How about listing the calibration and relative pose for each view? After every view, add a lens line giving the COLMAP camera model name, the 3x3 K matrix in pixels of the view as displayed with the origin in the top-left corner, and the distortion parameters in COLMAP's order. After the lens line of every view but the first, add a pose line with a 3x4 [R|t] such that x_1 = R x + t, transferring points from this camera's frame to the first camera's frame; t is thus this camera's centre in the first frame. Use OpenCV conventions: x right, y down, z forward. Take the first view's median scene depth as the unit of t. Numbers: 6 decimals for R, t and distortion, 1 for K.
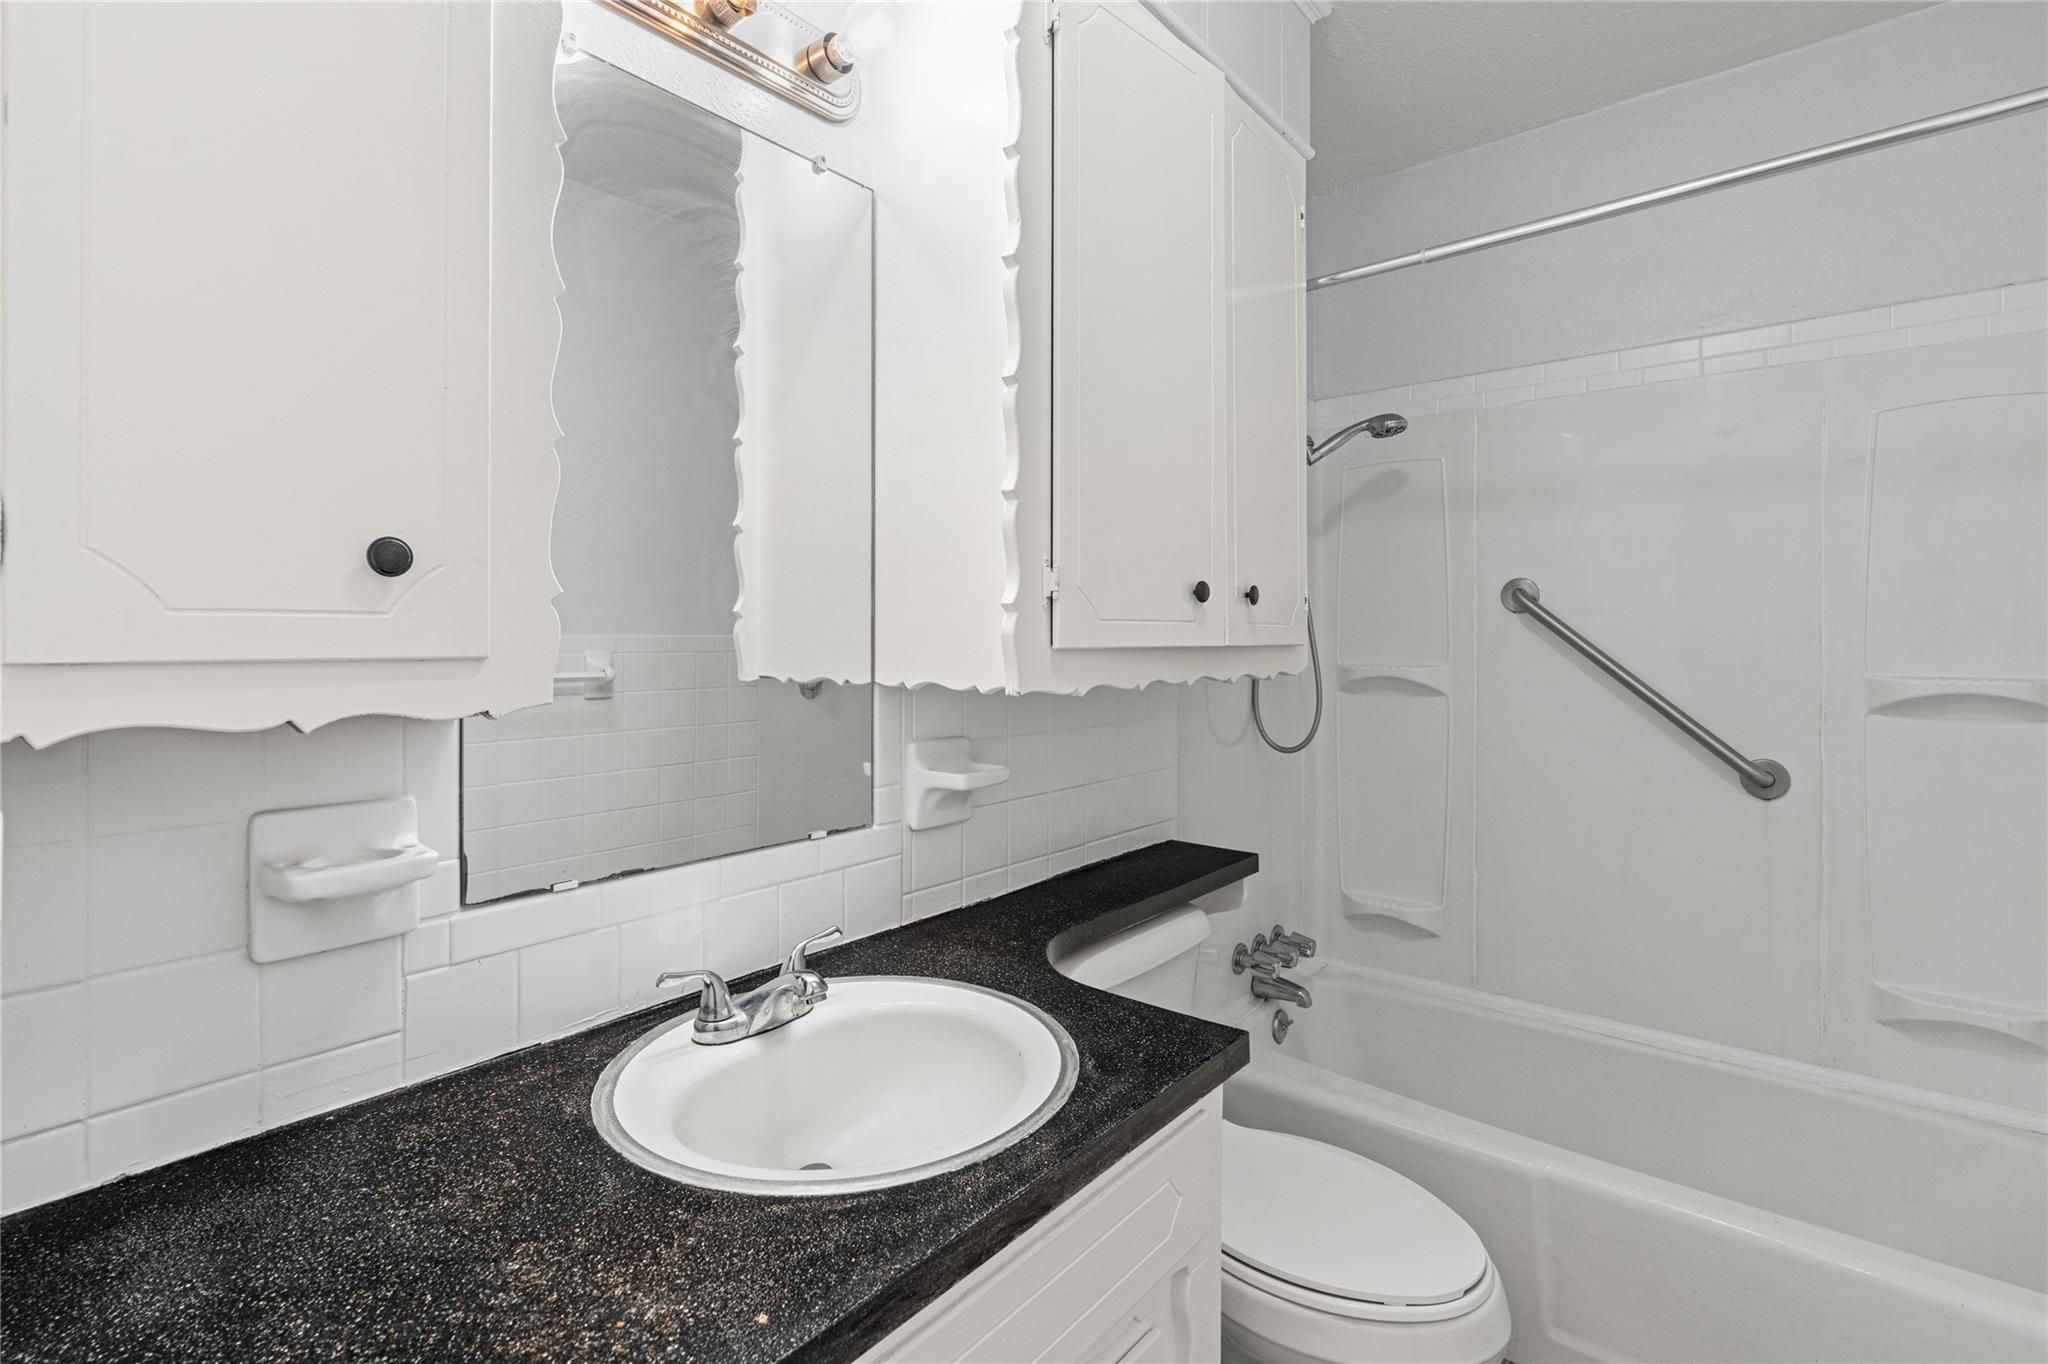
lens RADIAL K [[953.9, 0, 1019.3], [0, 953.9, 616.4], [0, 0, 1]] dist [-0.003109, 0.000237]
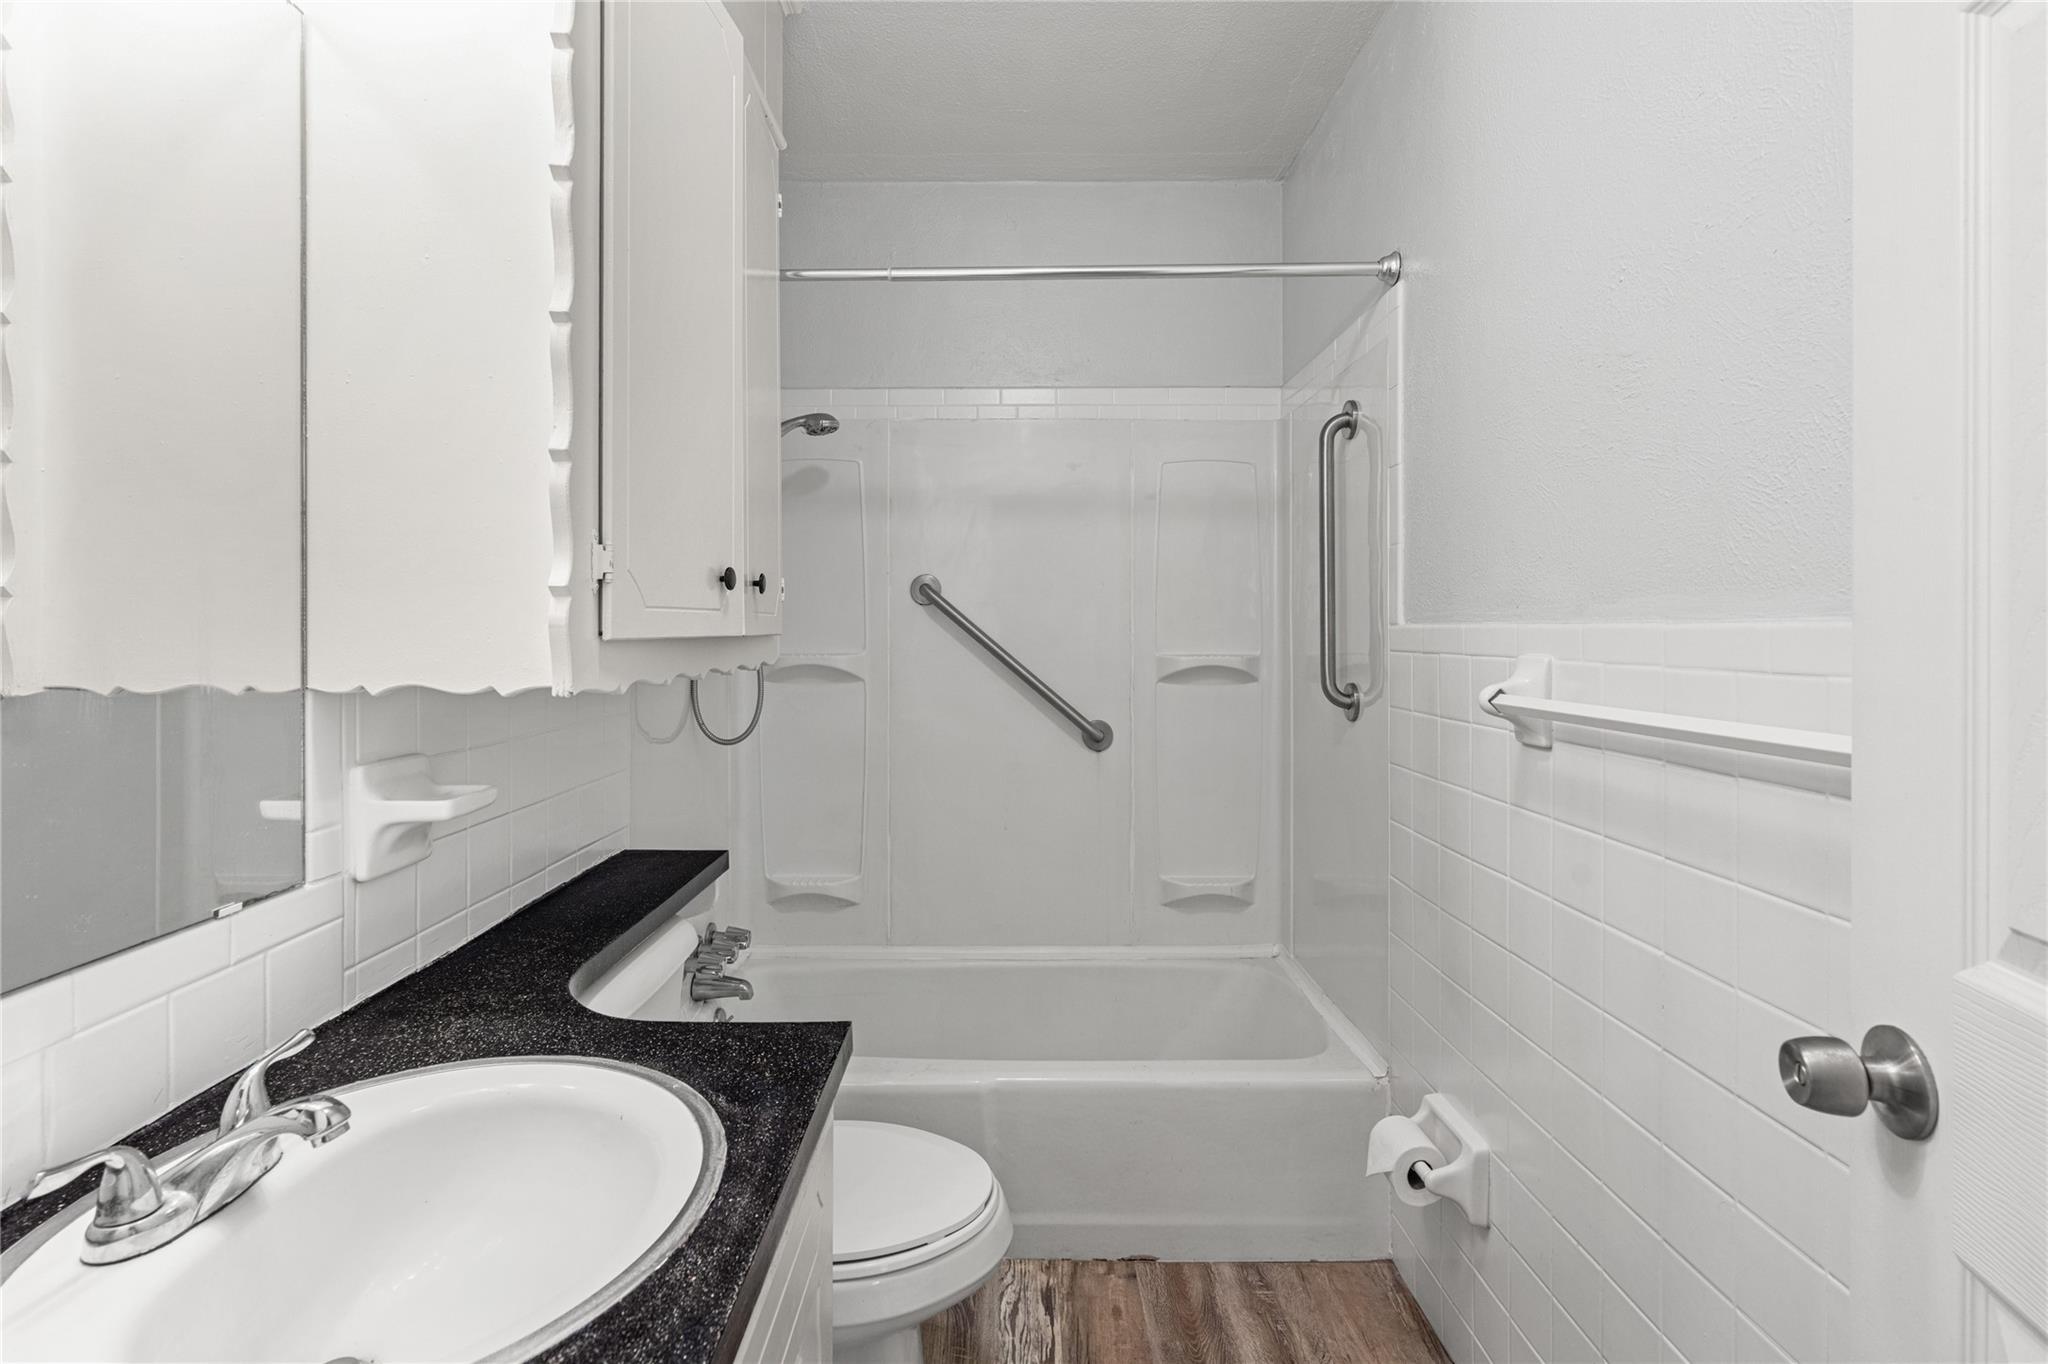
lens RADIAL K [[956.7, 0, 1016.8], [0, 956.7, 612.5], [0, 0, 1]] dist [-0.003180, 0.000029]
pose [[0.772826, 0.008454, 0.634561, -0.191169], [-0.012278, 0.999923, 0.001632, 0.002818], [-0.634499, -0.009052, 0.772871, 0.086780]]
